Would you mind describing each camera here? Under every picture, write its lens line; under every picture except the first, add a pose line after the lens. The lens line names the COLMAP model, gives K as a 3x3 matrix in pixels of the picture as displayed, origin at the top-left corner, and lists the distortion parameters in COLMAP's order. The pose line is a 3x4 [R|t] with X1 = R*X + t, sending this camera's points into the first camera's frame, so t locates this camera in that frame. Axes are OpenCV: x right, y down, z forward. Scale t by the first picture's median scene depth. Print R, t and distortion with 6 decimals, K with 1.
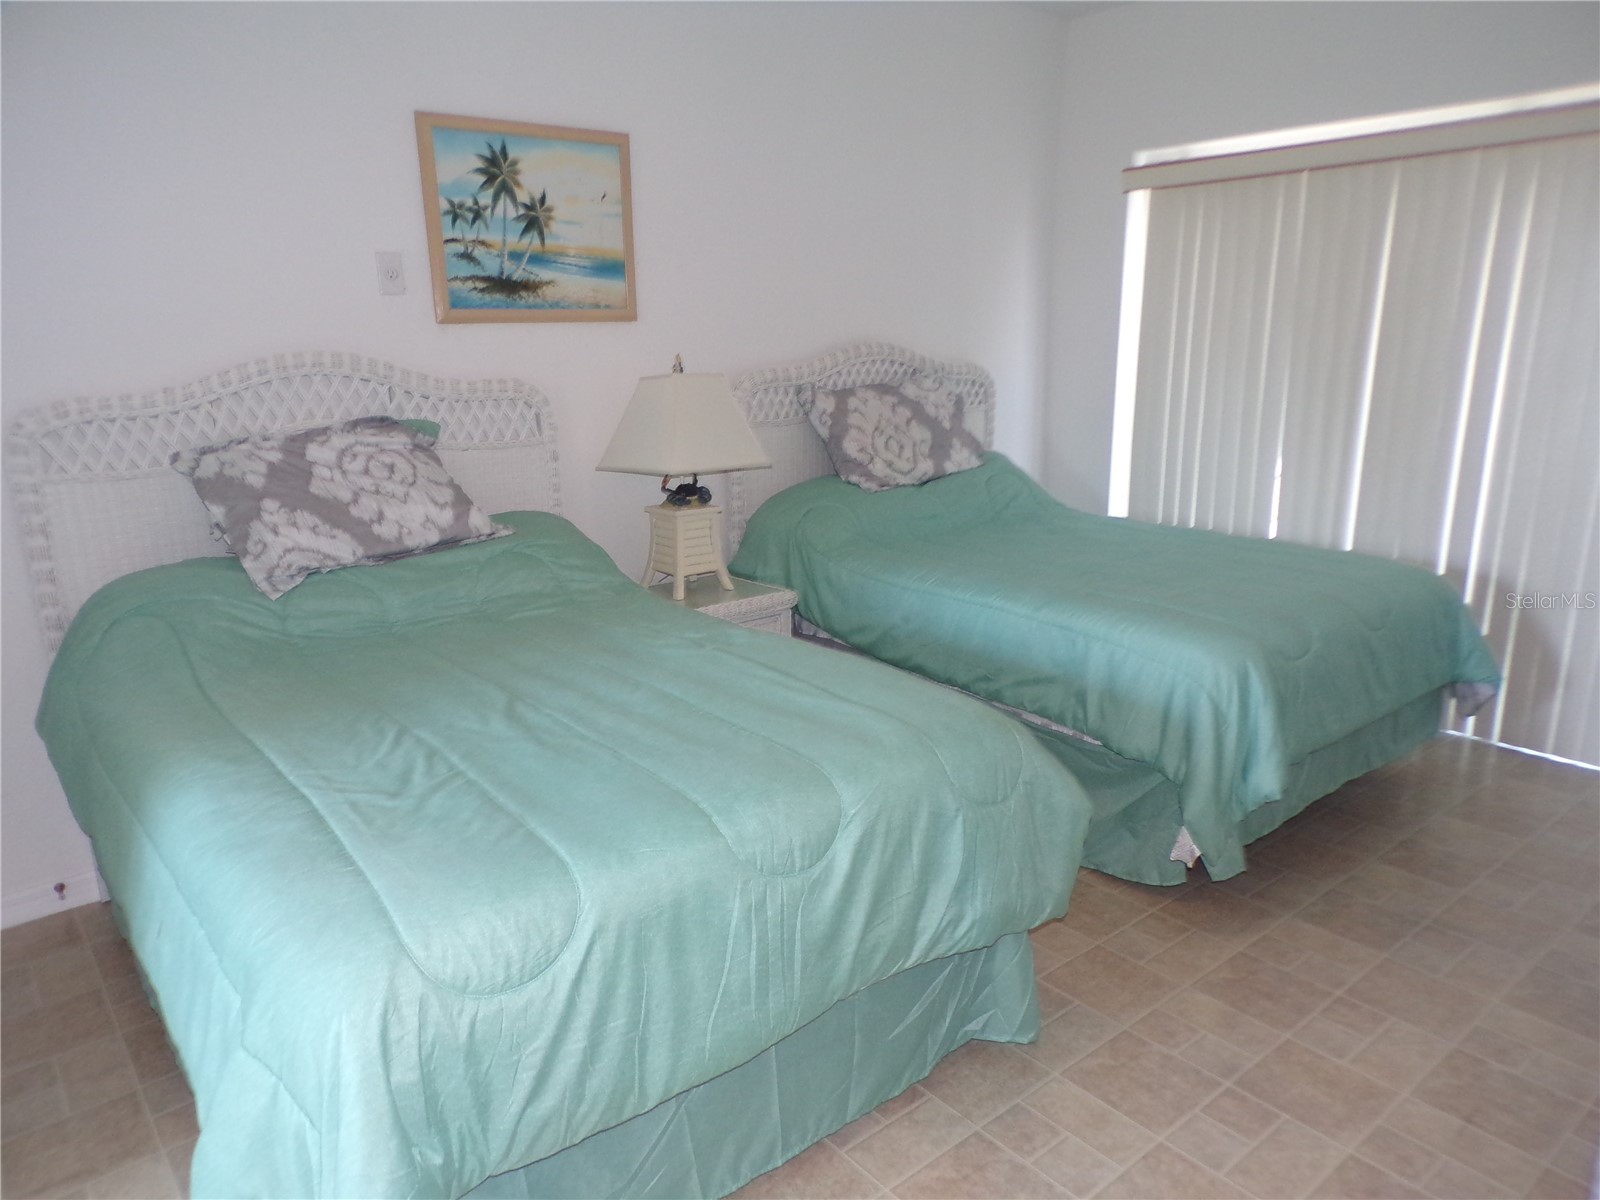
lens RADIAL K [[1093.3, 0, 790.1], [0, 1093.3, 611.4], [0, 0, 1]] dist [-0.009508, 0.028210]
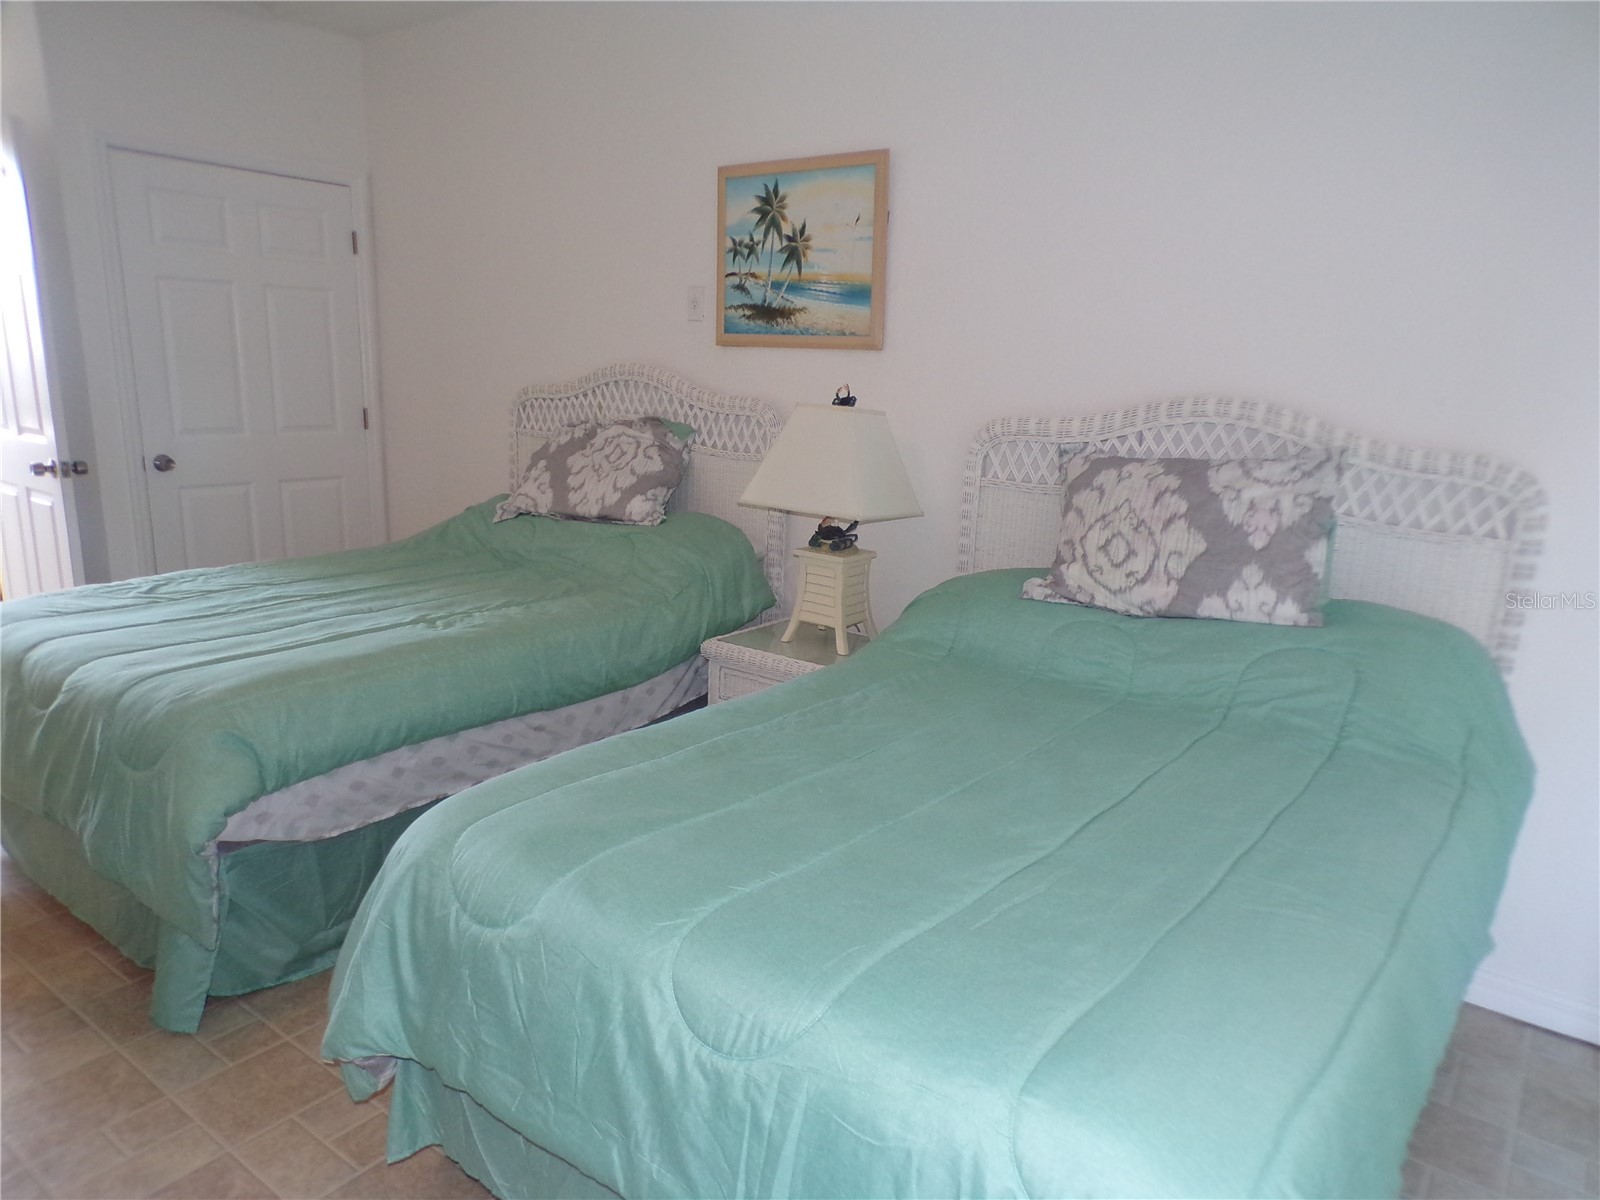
lens RADIAL K [[1093.3, 0, 790.1], [0, 1093.3, 611.4], [0, 0, 1]] dist [-0.009508, 0.028210]
pose [[0.232362, 0.237177, -0.943268, 0.835389], [-0.287240, 0.943290, 0.166424, -0.206939], [0.929248, 0.232273, 0.287311, 0.781617]]
